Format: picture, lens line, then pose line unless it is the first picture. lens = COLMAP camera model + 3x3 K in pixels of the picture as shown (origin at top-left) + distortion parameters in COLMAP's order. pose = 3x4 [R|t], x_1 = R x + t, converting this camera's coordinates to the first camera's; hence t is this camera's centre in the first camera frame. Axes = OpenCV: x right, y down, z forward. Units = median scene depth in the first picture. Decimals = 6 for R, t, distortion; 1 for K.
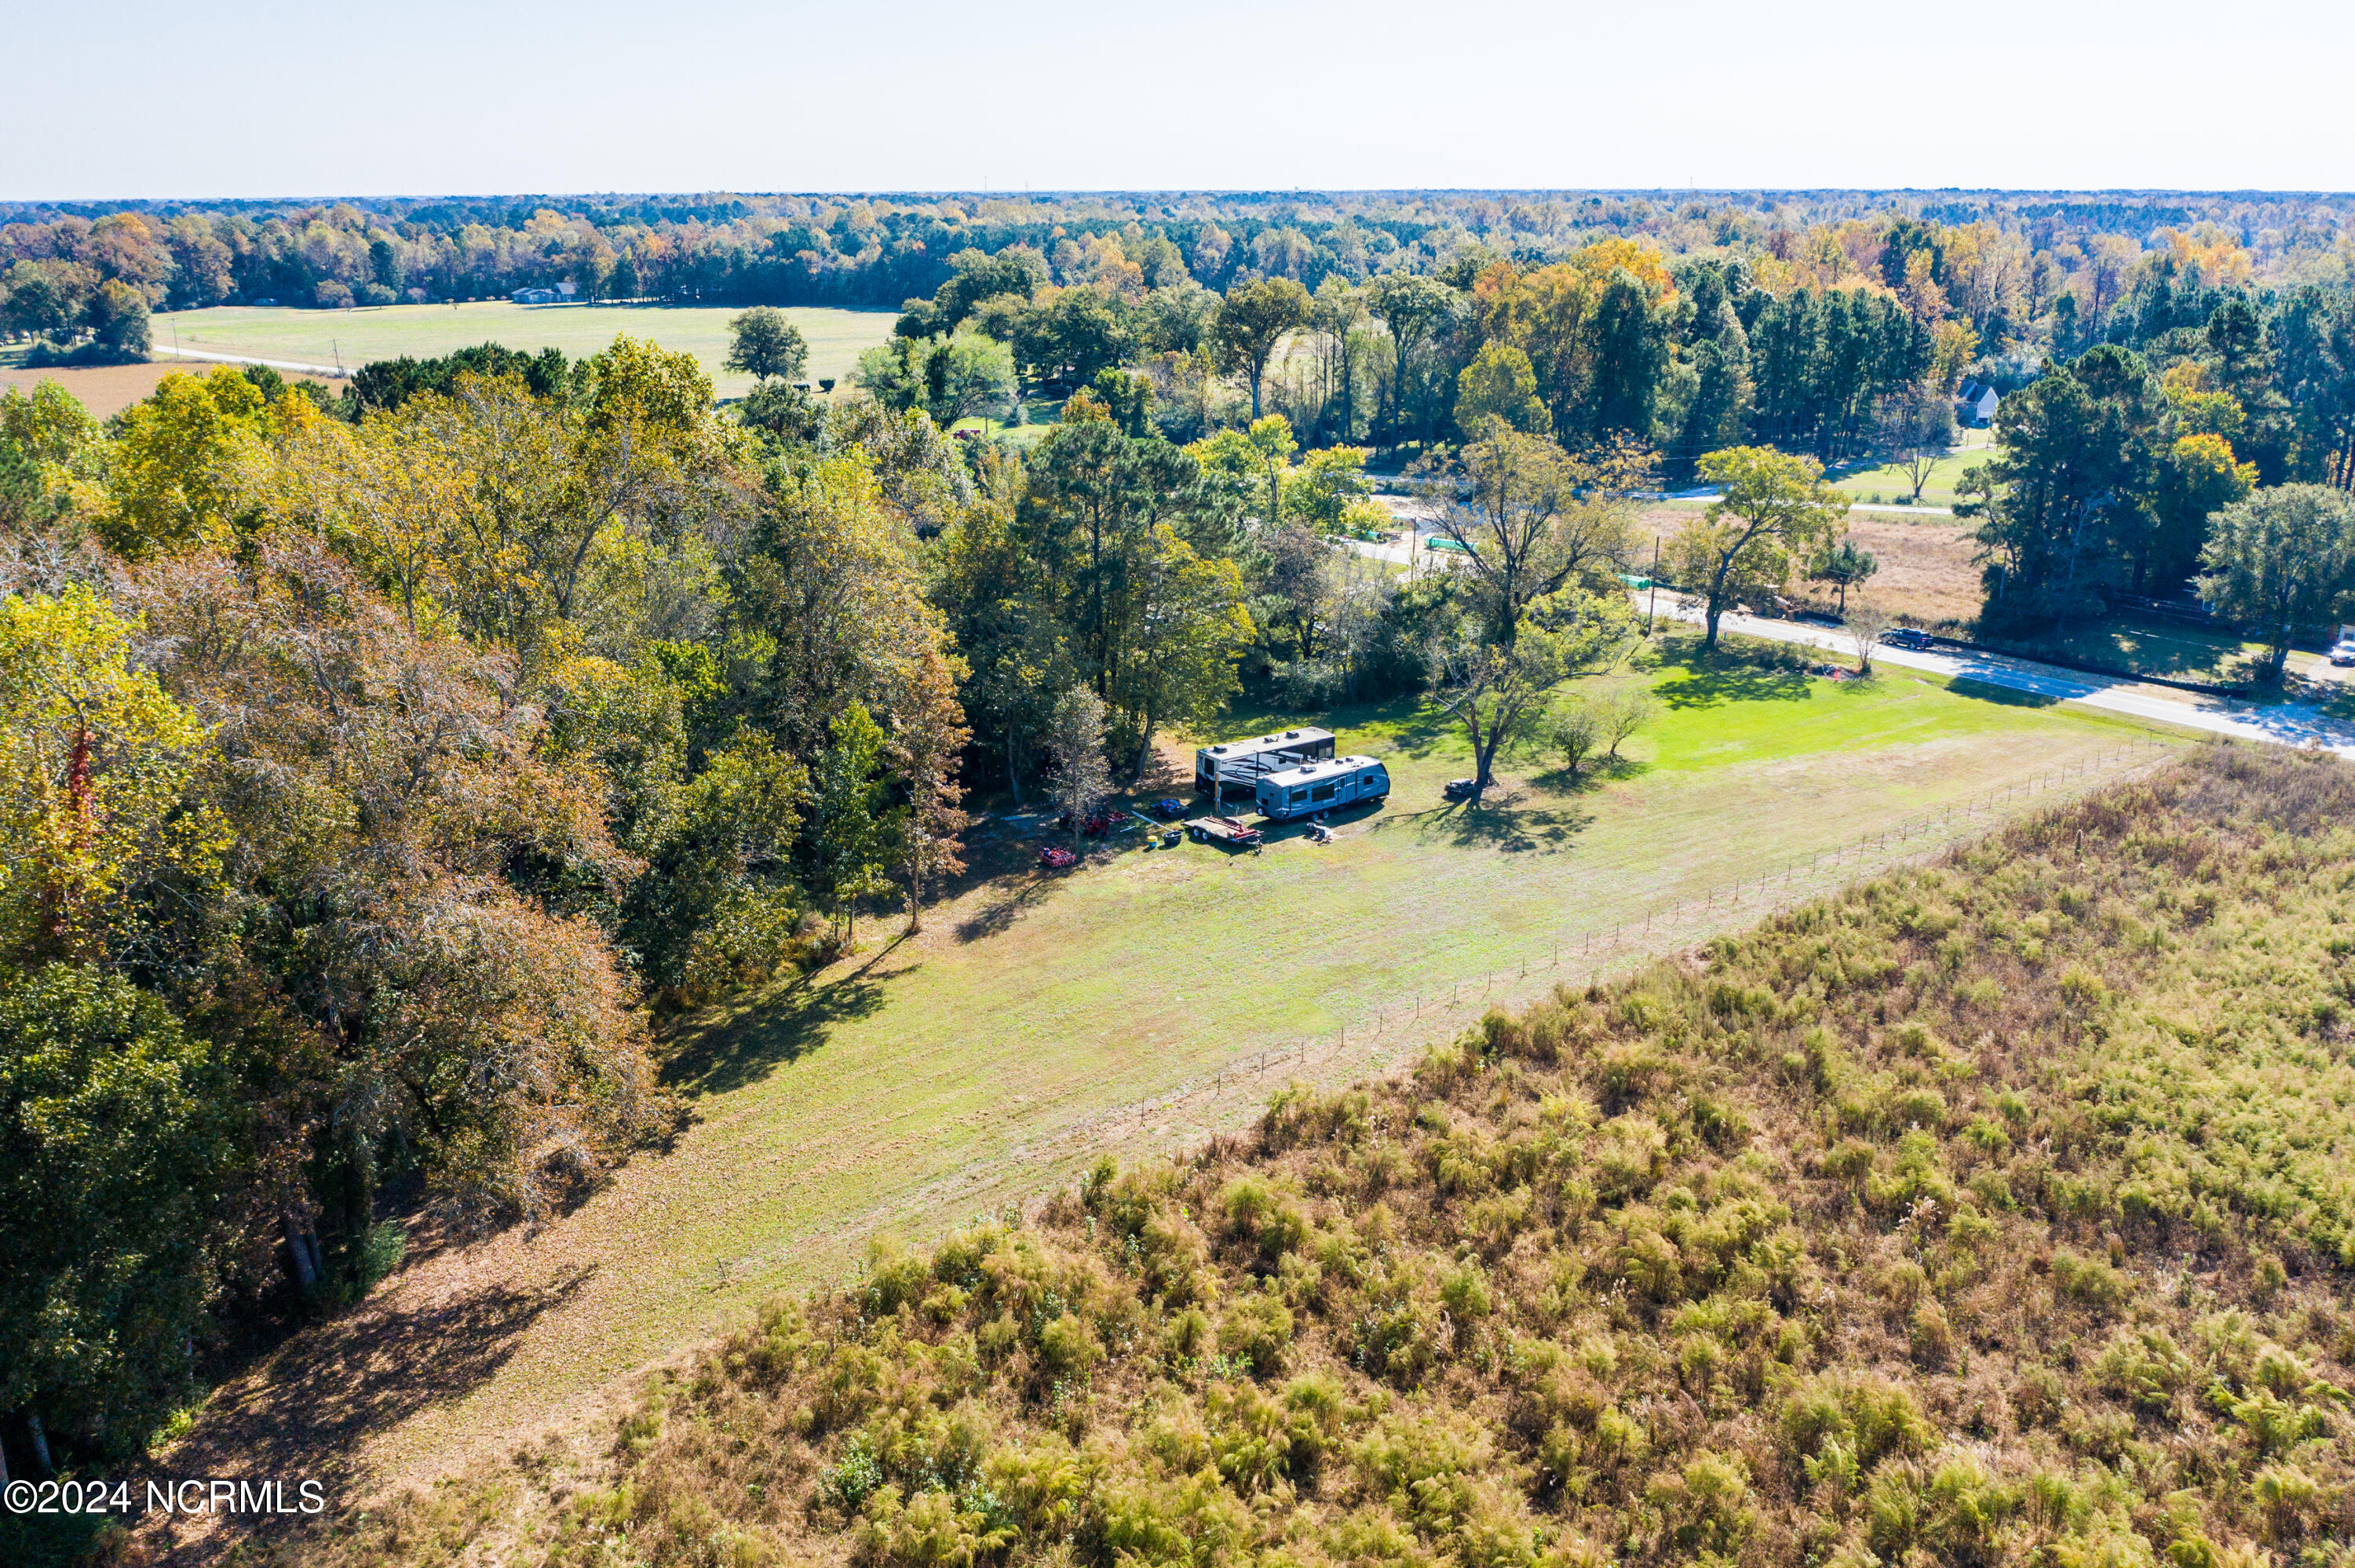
lens RADIAL K [[1841.0, 0, 1177.5], [0, 1841.0, 784.0], [0, 0, 1]] dist [-0.036327, 0.006735]
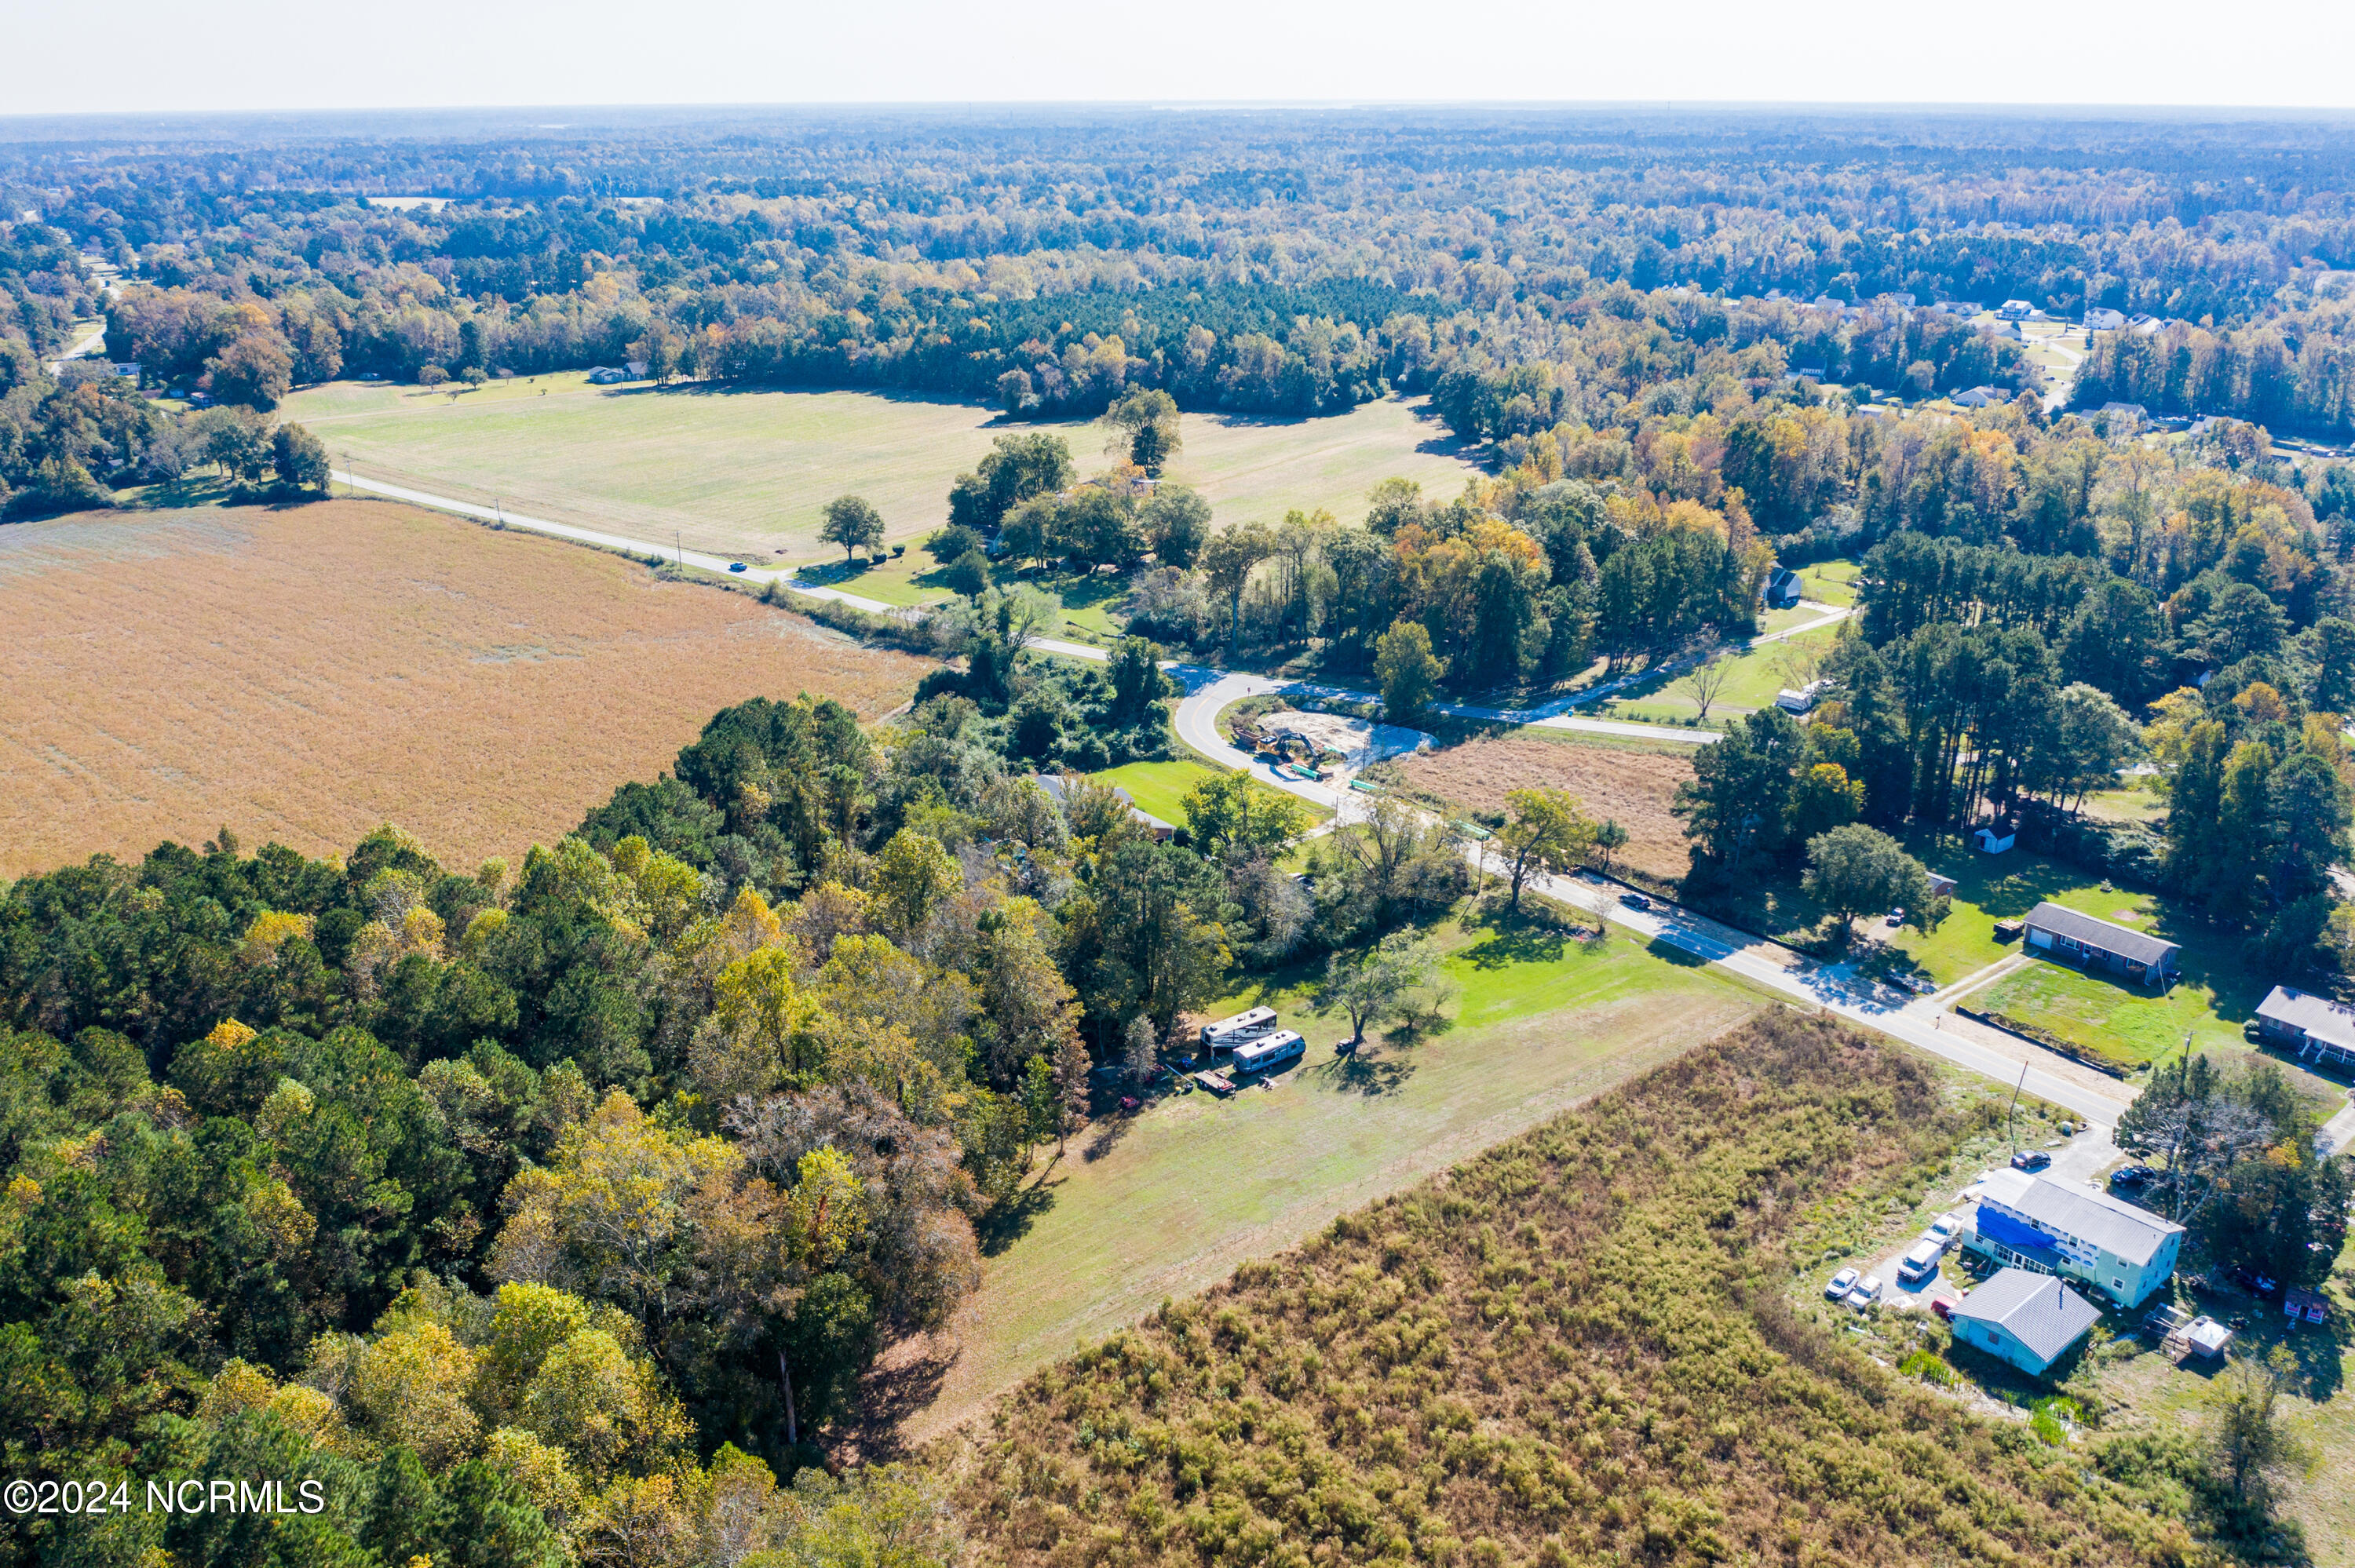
lens RADIAL K [[1854.5, 0, 1182.5], [0, 1854.5, 778.8], [0, 0, 1]] dist [-0.040724, 0.003162]
pose [[0.999917, -0.000822, 0.012844, -0.045414], [0.000130, 0.998554, 0.053767, -0.533583], [-0.012870, -0.053760, 0.998471, -1.211405]]
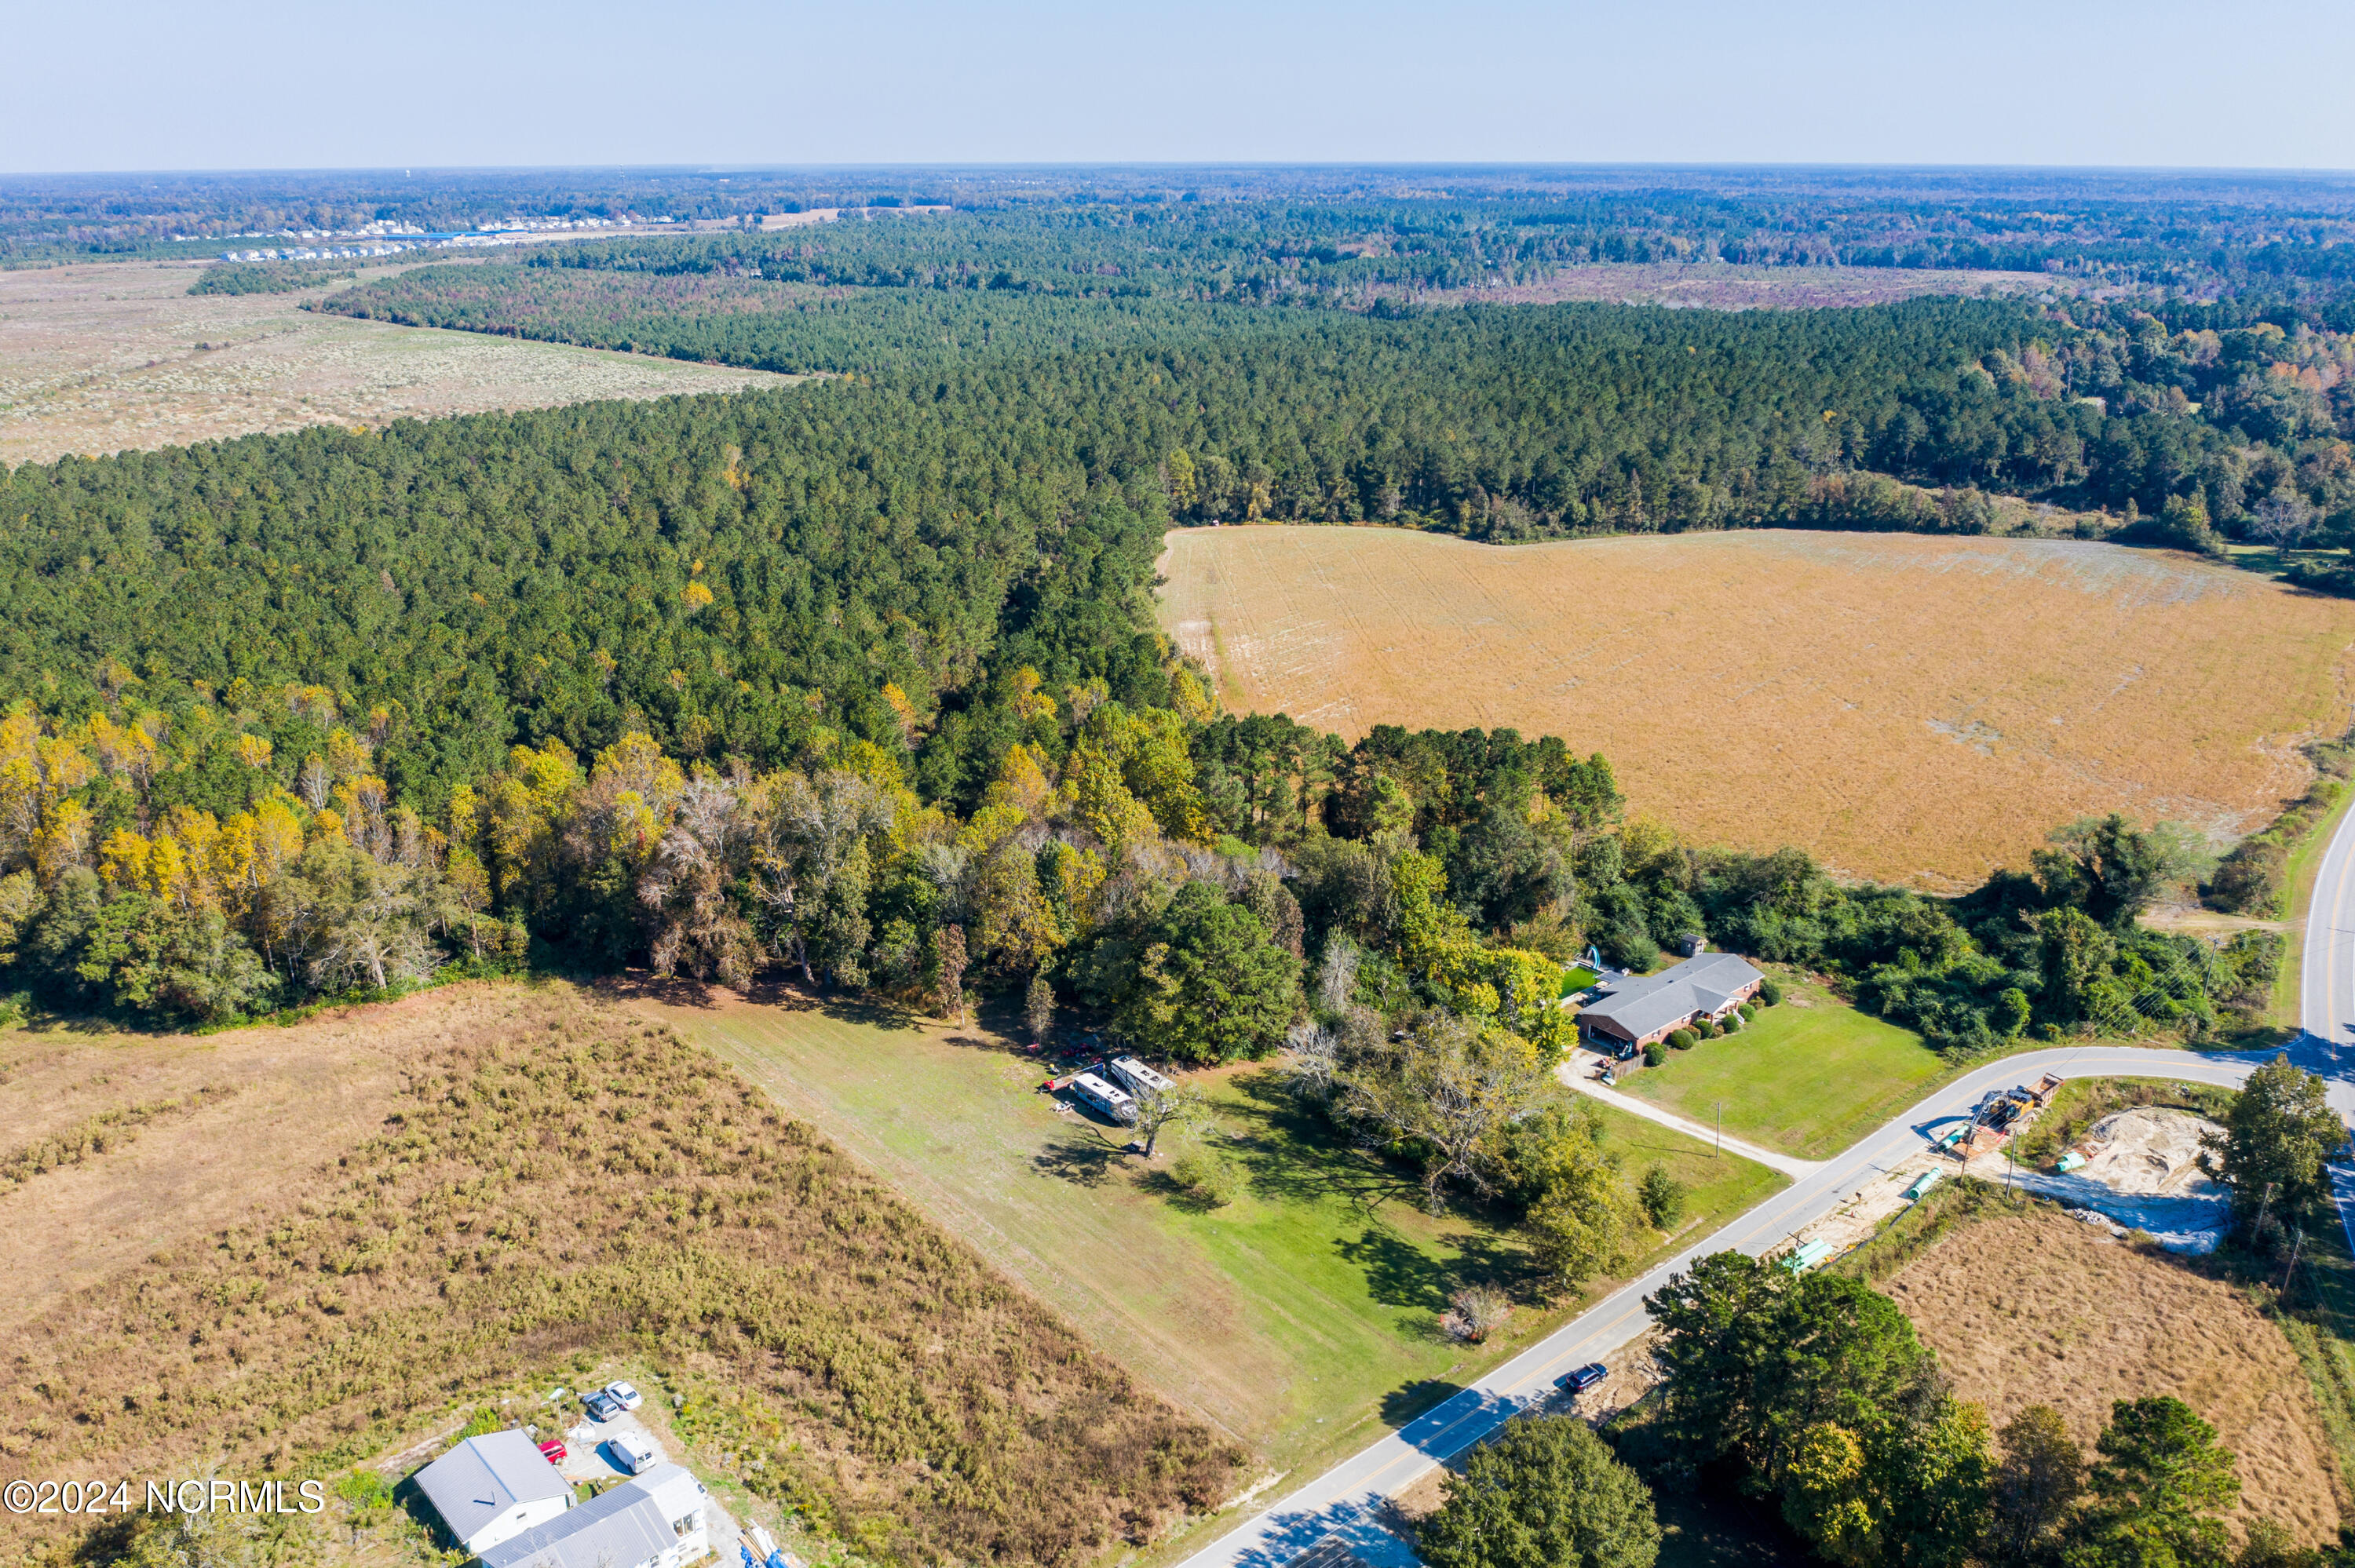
lens RADIAL K [[1841.0, 0, 1177.5], [0, 1841.0, 784.0], [0, 0, 1]] dist [-0.036327, 0.006735]
pose [[0.039244, 0.329374, -0.943384, 2.523130], [-0.293664, 0.906220, 0.304182, -1.276188], [0.955103, 0.265100, 0.132289, 1.051555]]
